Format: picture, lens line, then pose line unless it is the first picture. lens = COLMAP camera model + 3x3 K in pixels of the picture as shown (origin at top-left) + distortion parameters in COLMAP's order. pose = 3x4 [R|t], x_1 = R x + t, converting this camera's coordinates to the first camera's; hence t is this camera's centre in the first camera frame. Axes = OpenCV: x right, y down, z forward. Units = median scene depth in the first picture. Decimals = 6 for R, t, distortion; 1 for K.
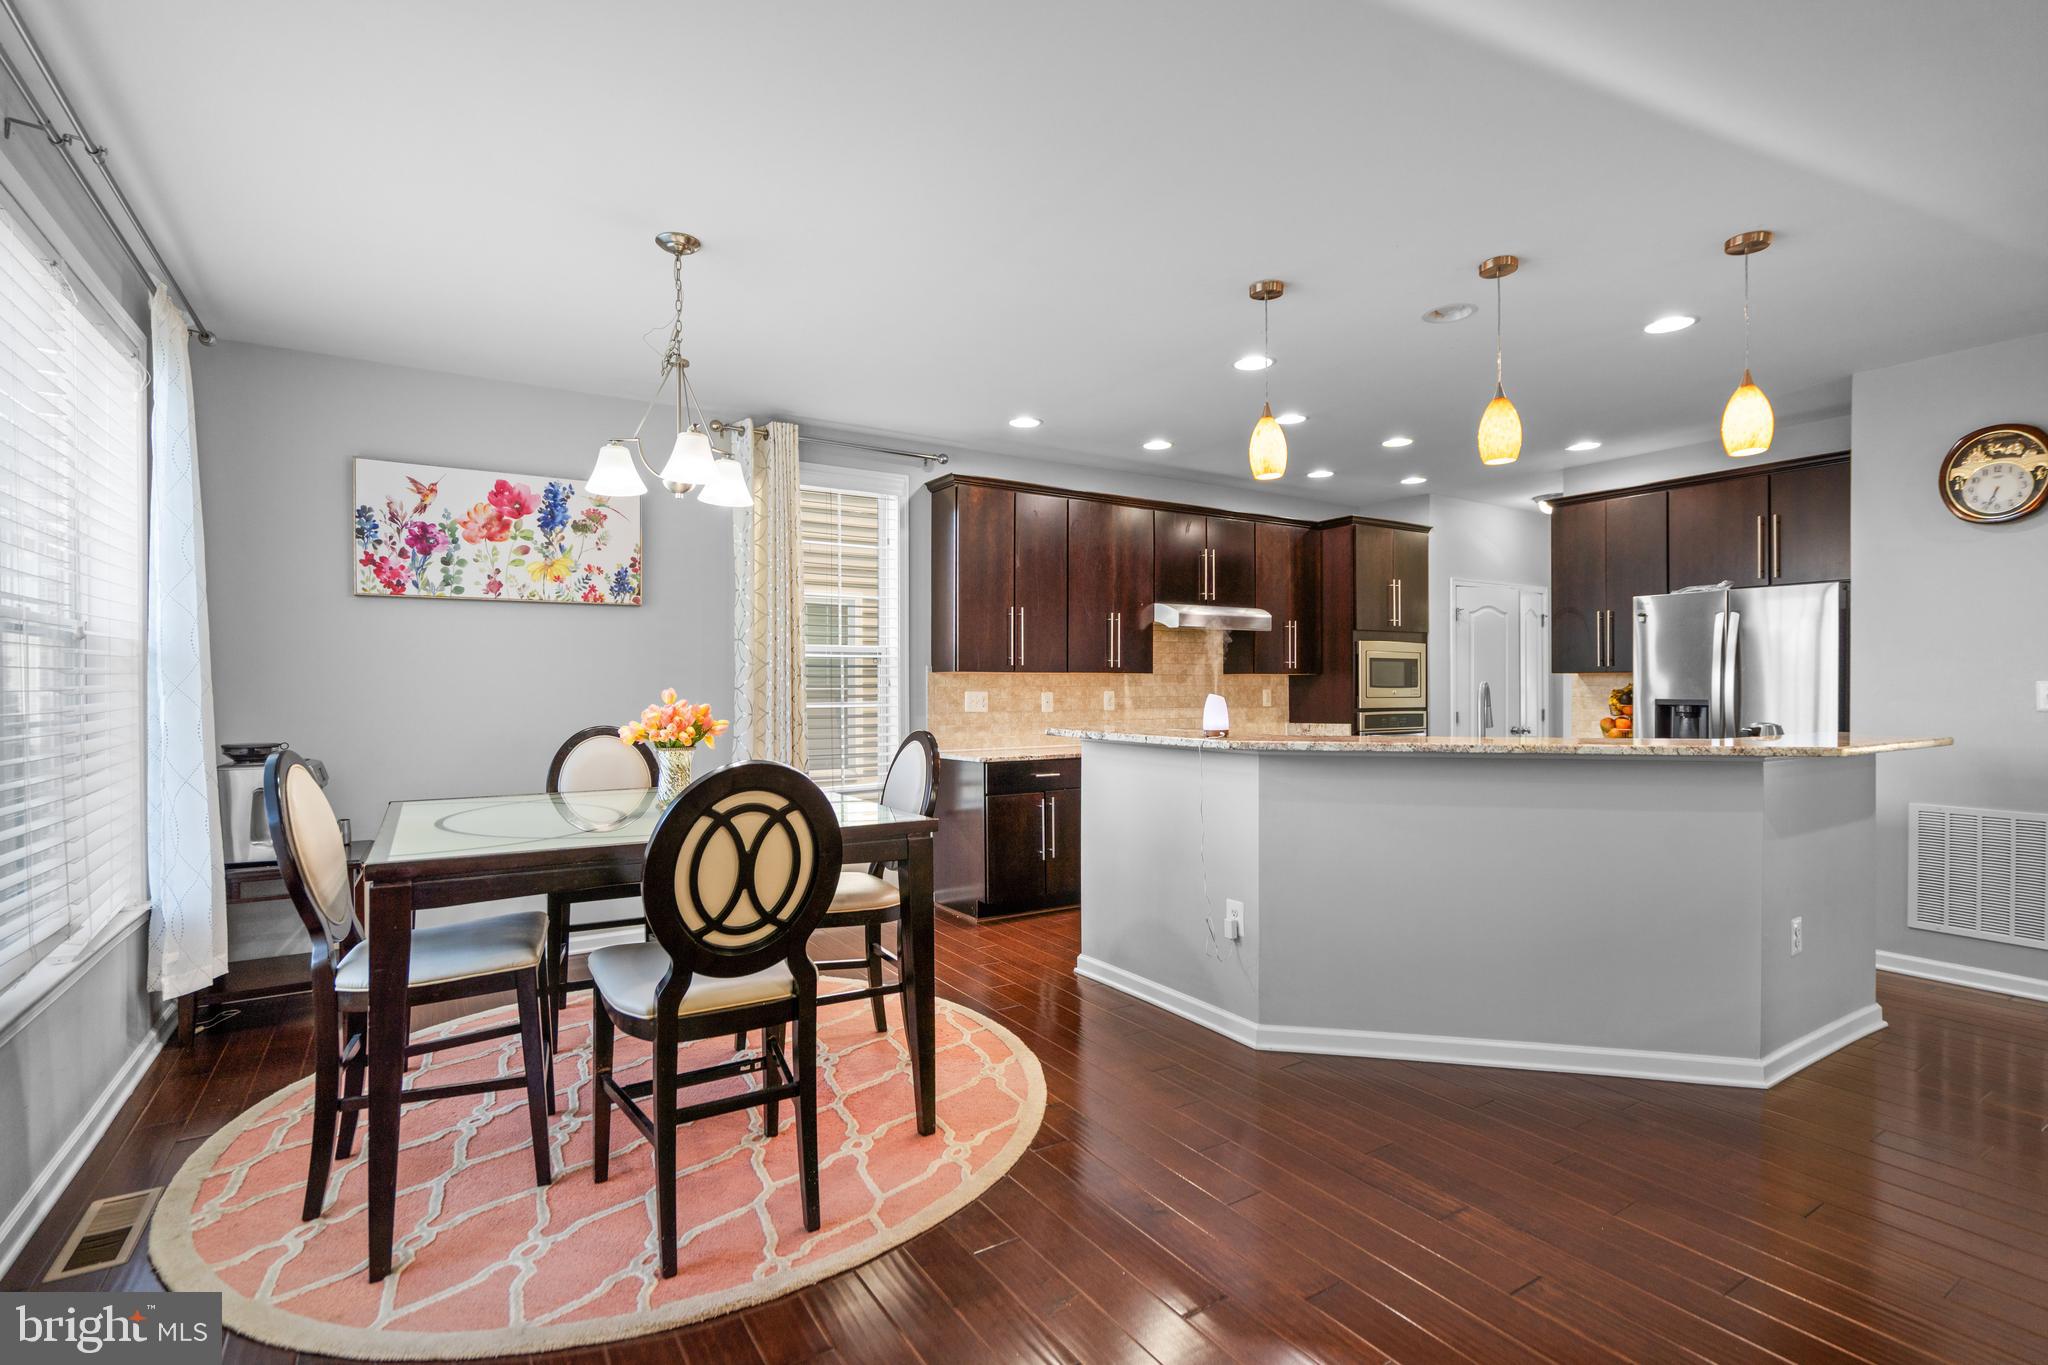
lens RADIAL K [[952.7, 0, 1018.1], [0, 952.7, 691.4], [0, 0, 1]] dist [-0.014296, -0.000271]
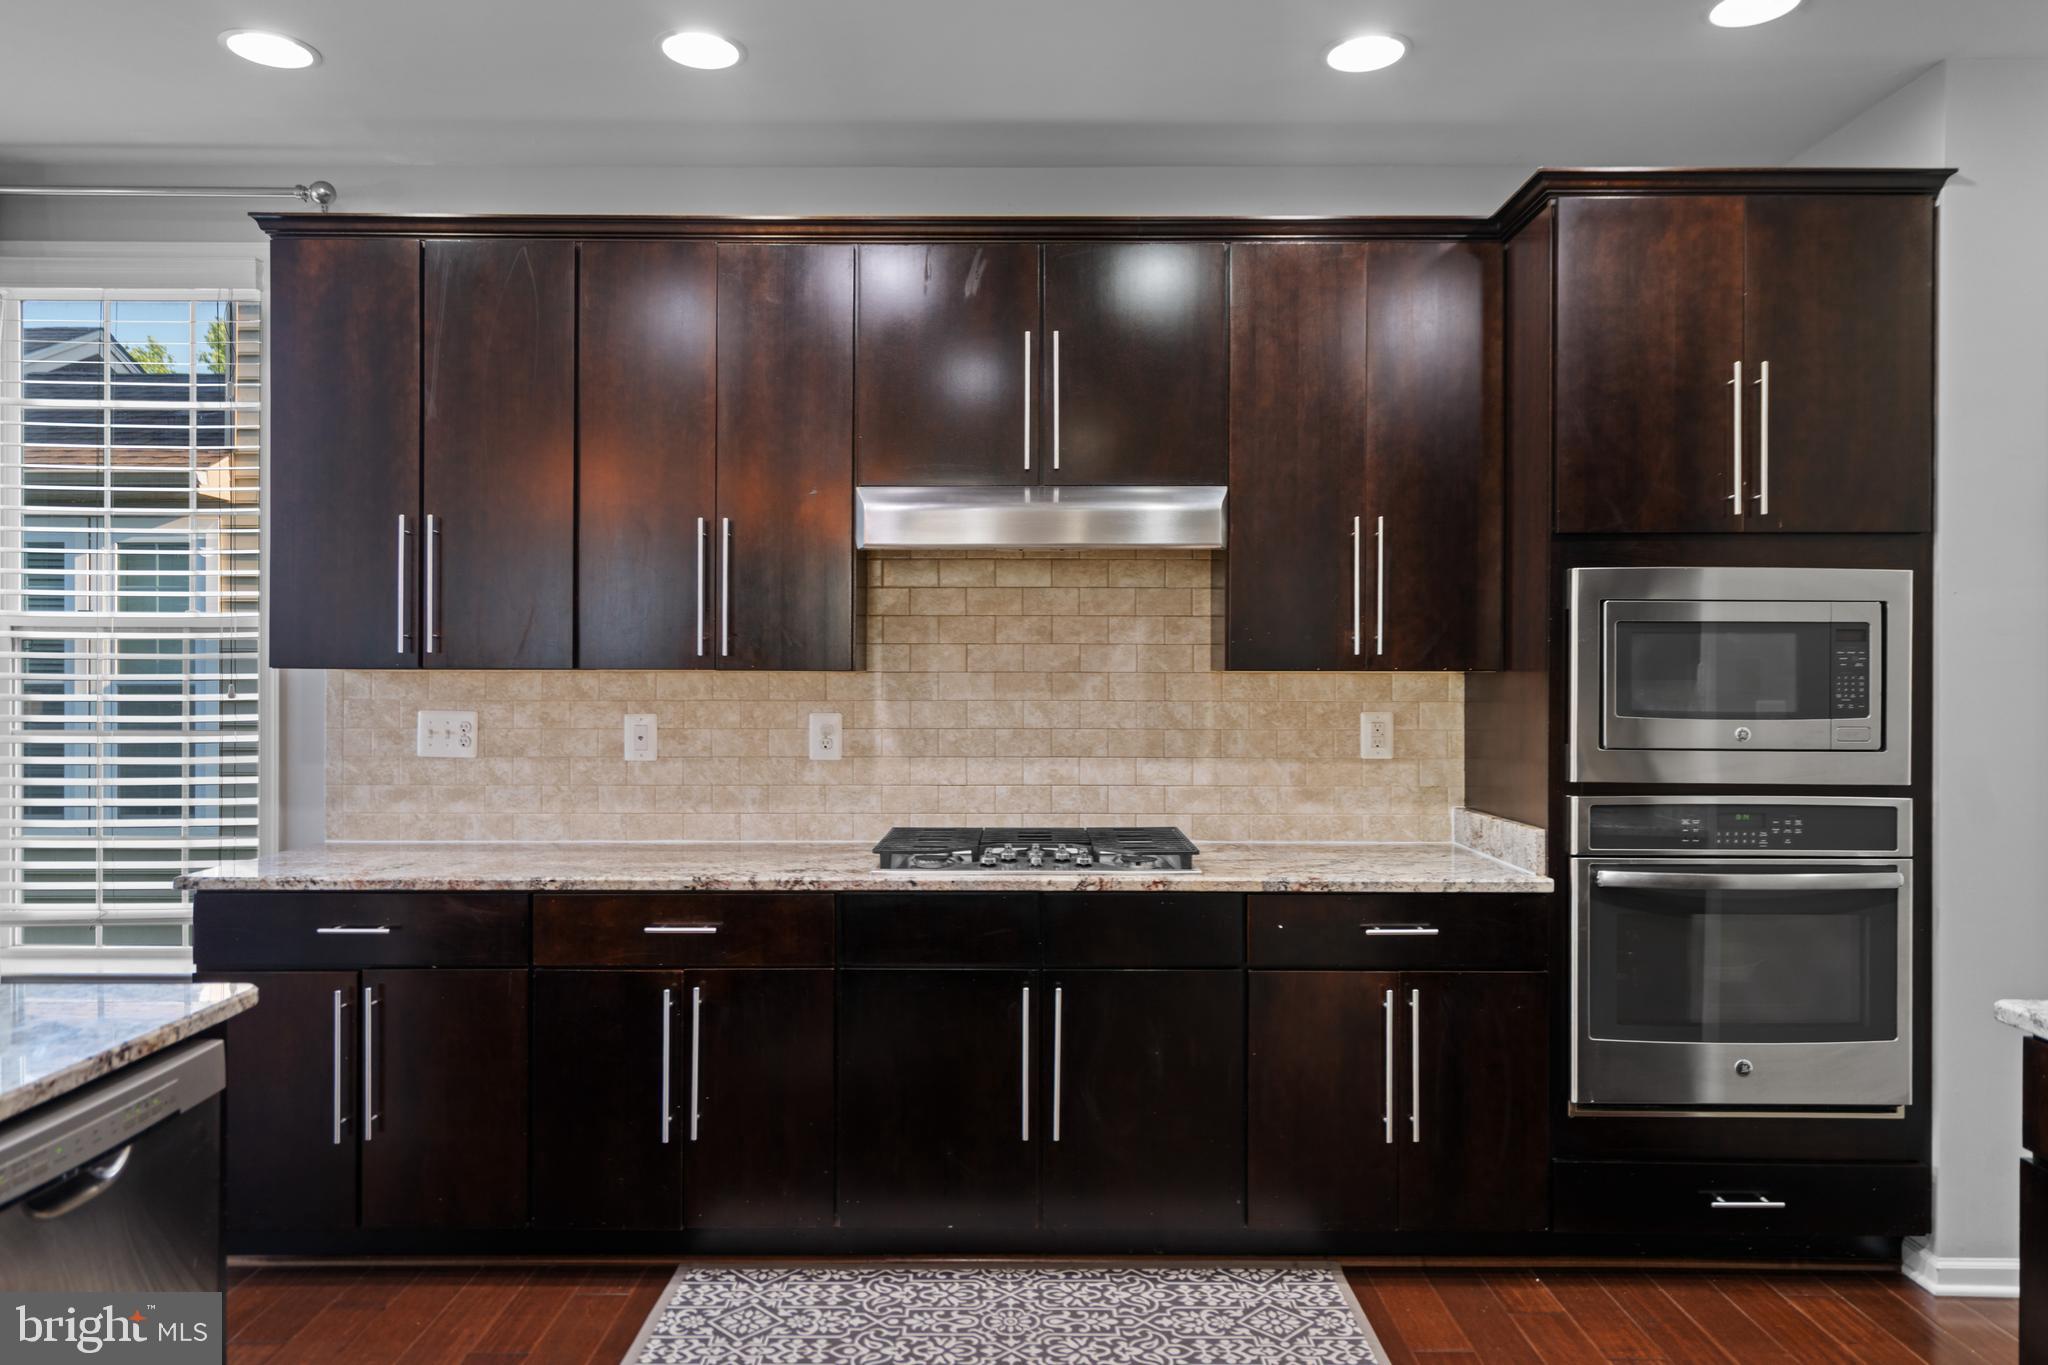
lens RADIAL K [[1330.9, 0, 1029.0], [0, 1330.9, 674.2], [0, 0, 1]] dist [0.011539, -0.000141]
pose [[0.847661, 0.006172, -0.530503, 0.472491], [-0.007993, 0.999967, -0.001137, -0.016961], [0.530478, 0.005204, 0.847683, 0.566217]]
